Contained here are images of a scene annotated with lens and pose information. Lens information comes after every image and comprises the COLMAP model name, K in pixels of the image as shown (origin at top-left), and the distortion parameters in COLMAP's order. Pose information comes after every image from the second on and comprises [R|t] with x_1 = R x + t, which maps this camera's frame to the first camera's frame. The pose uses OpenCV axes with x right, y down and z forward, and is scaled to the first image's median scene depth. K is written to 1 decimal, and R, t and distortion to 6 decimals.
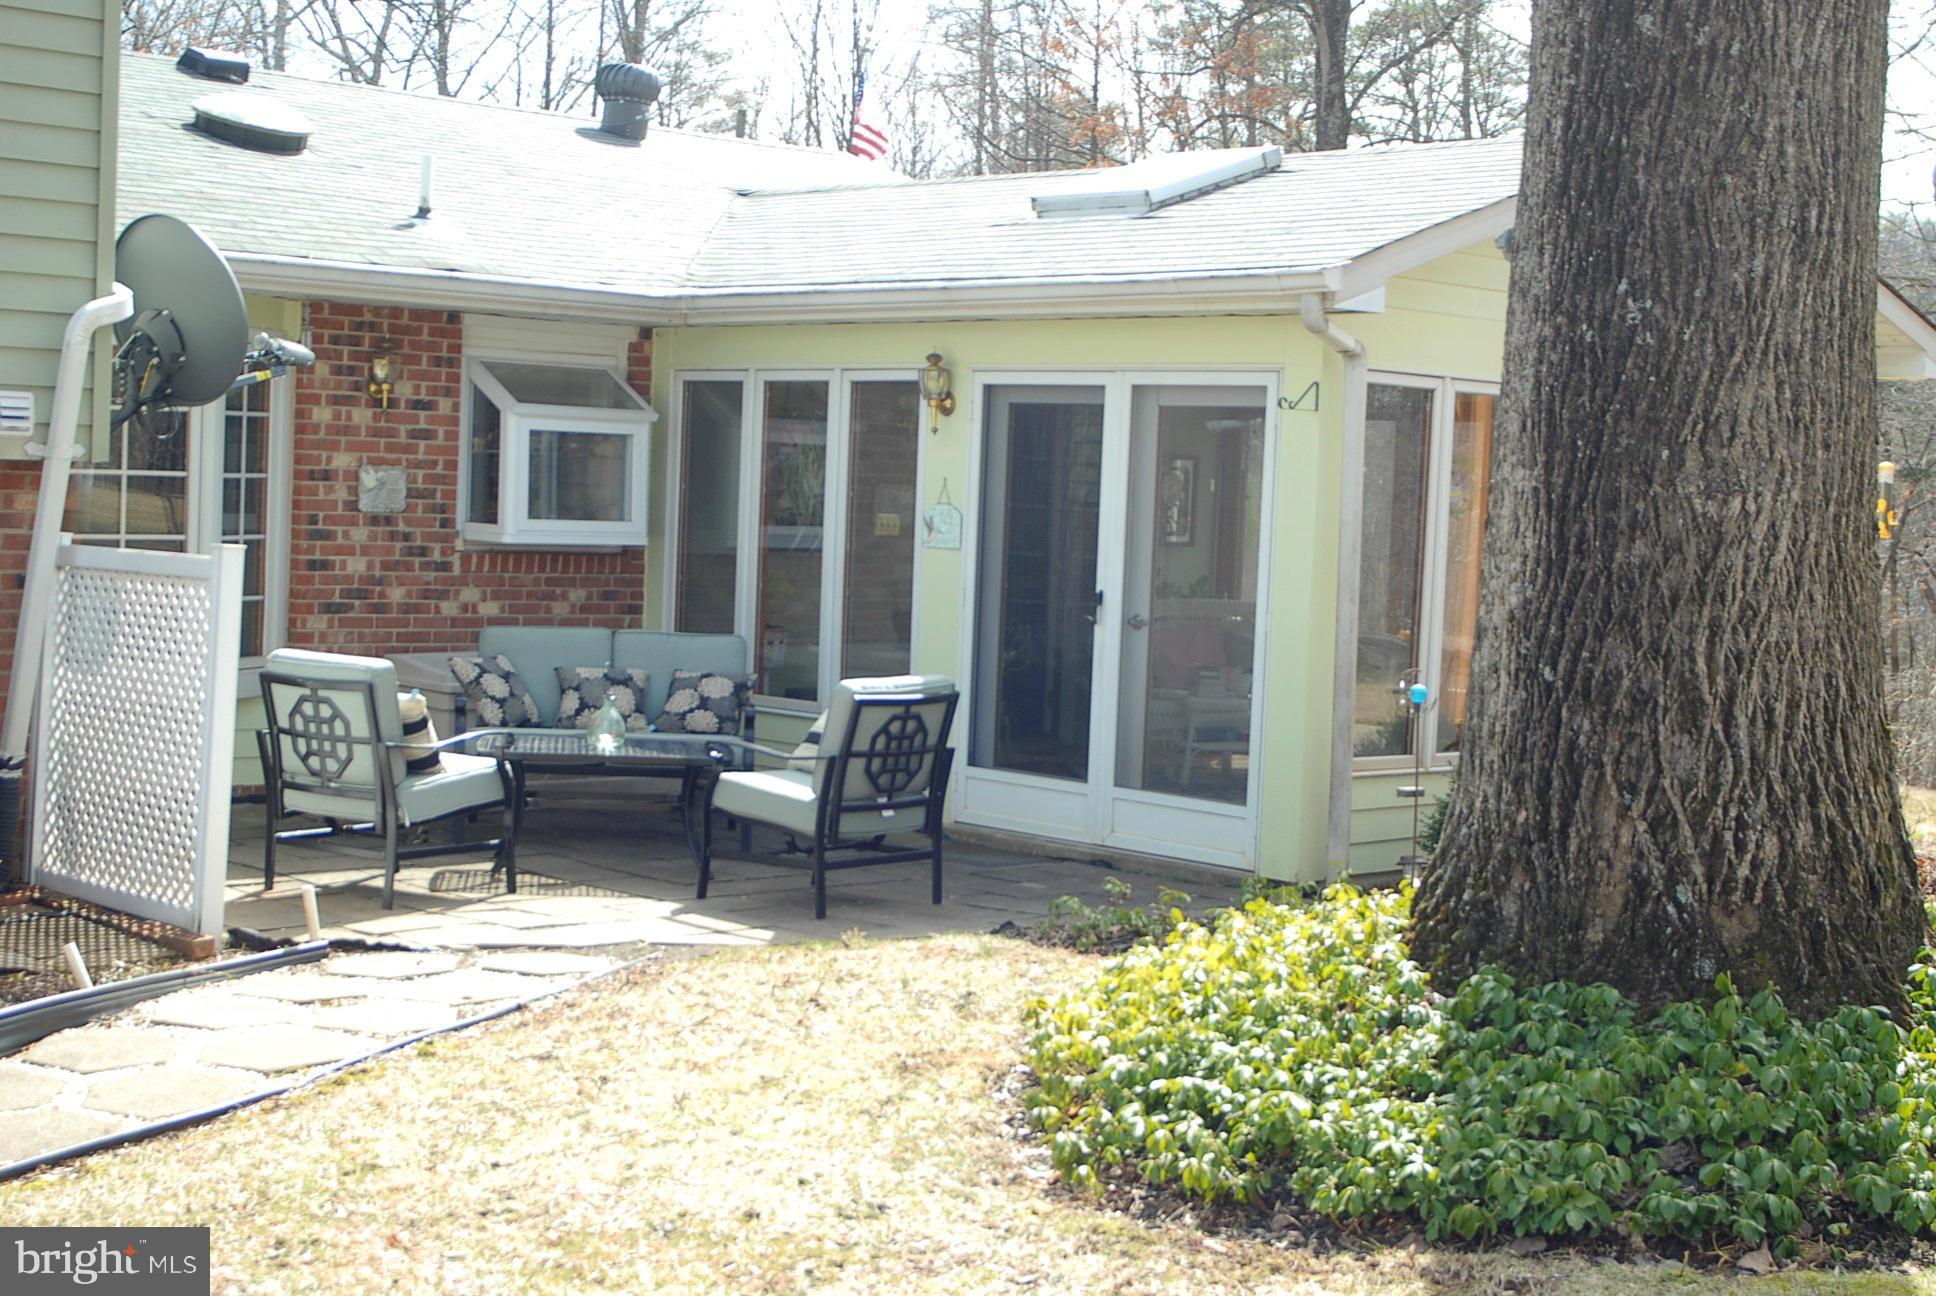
lens RADIAL K [[2787.8, 0, 968.0], [0, 2787.8, 648.0], [0, 0, 1]] dist [-0.100471, 0.025451]
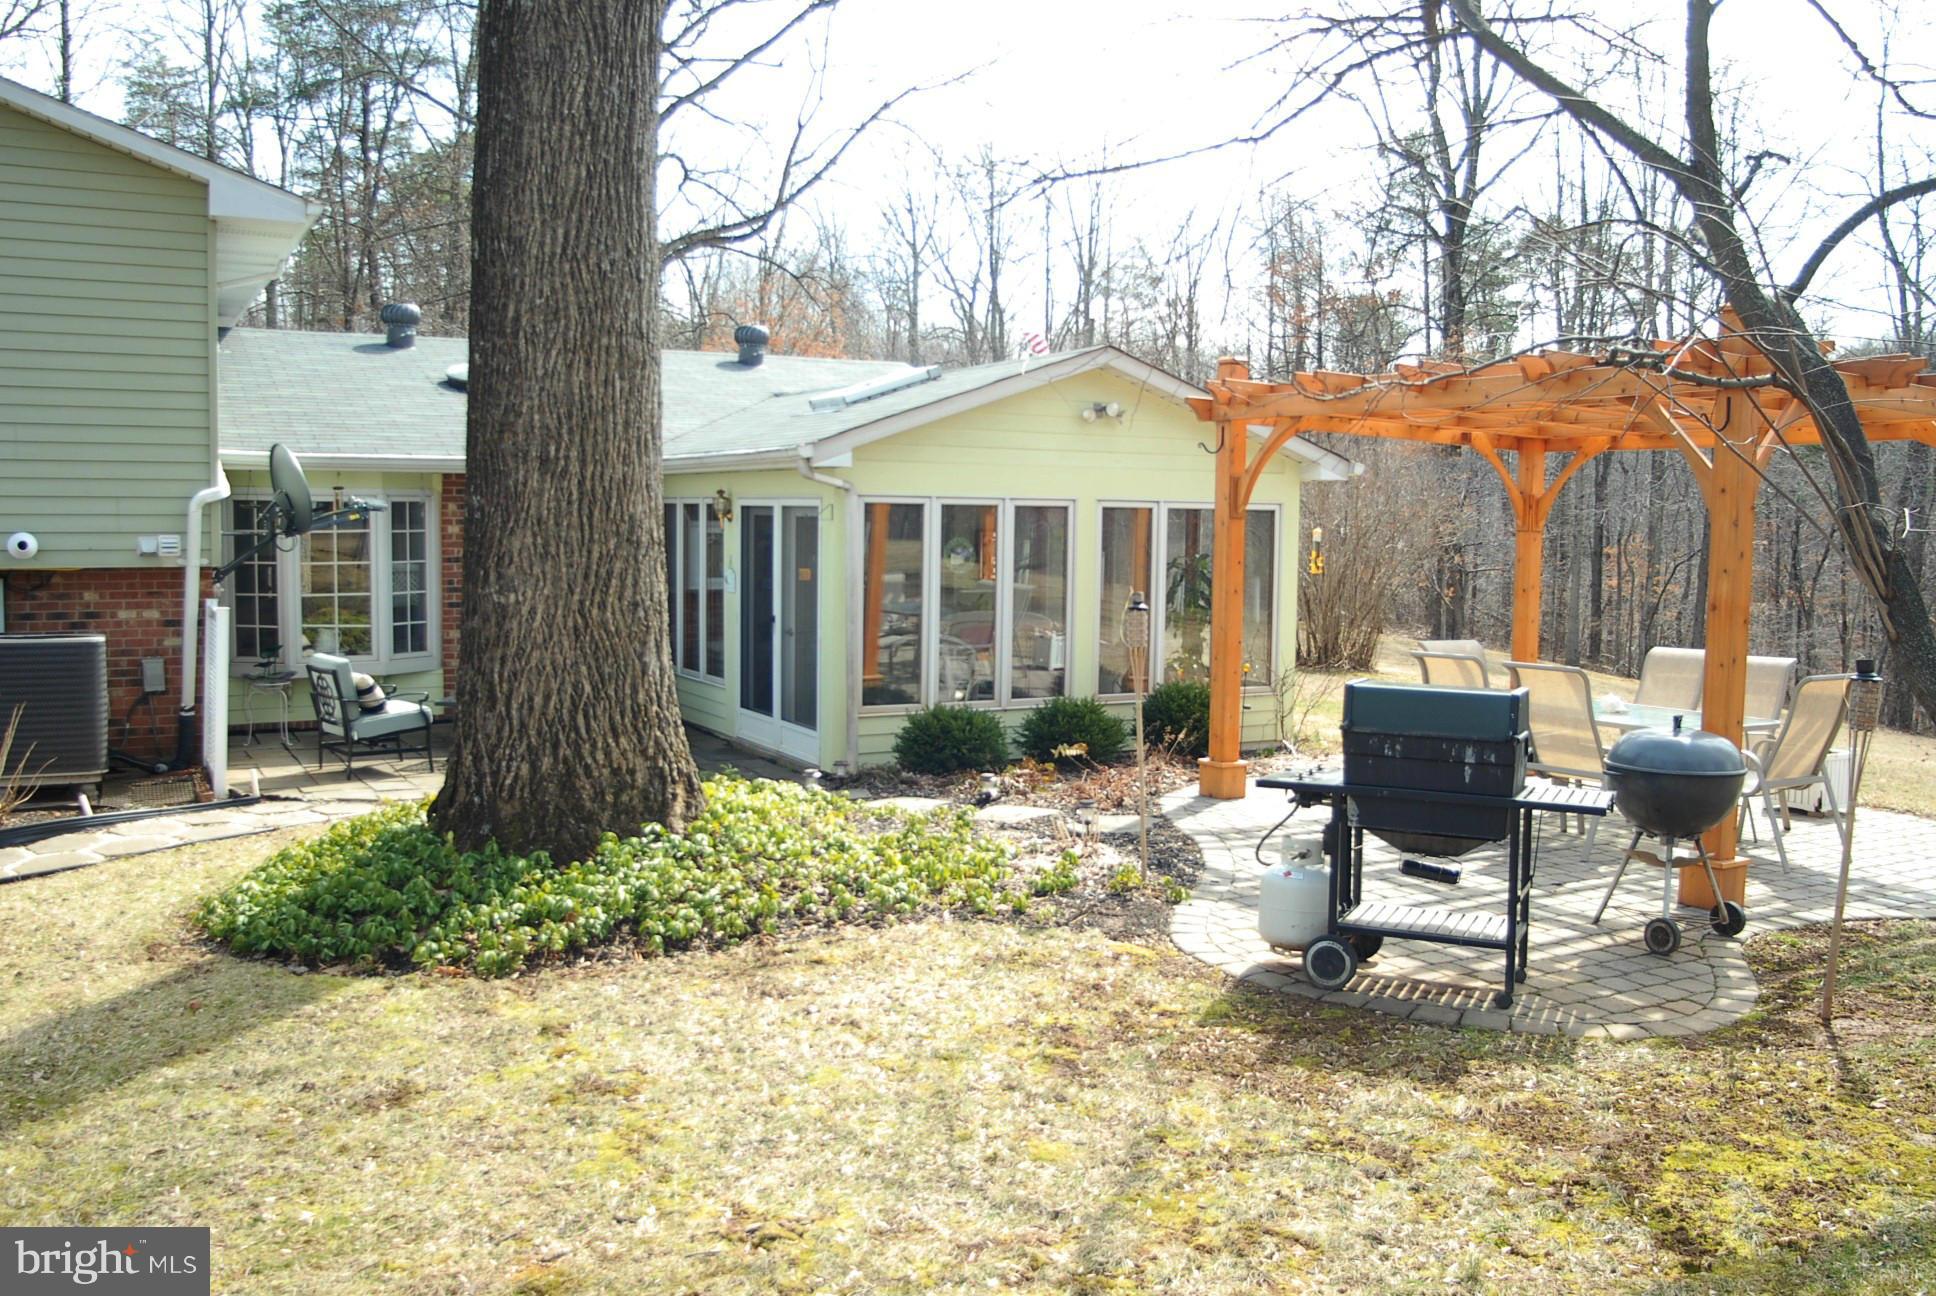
lens RADIAL K [[1610.0, 0, 968.0], [0, 1610.0, 648.0], [0, 0, 1]] dist [-0.089276, 0.003783]
pose [[0.966757, -0.006357, -0.255619, 0.532235], [0.011243, 0.999781, 0.017659, -0.019122], [0.255450, -0.019946, 0.966616, -0.018737]]
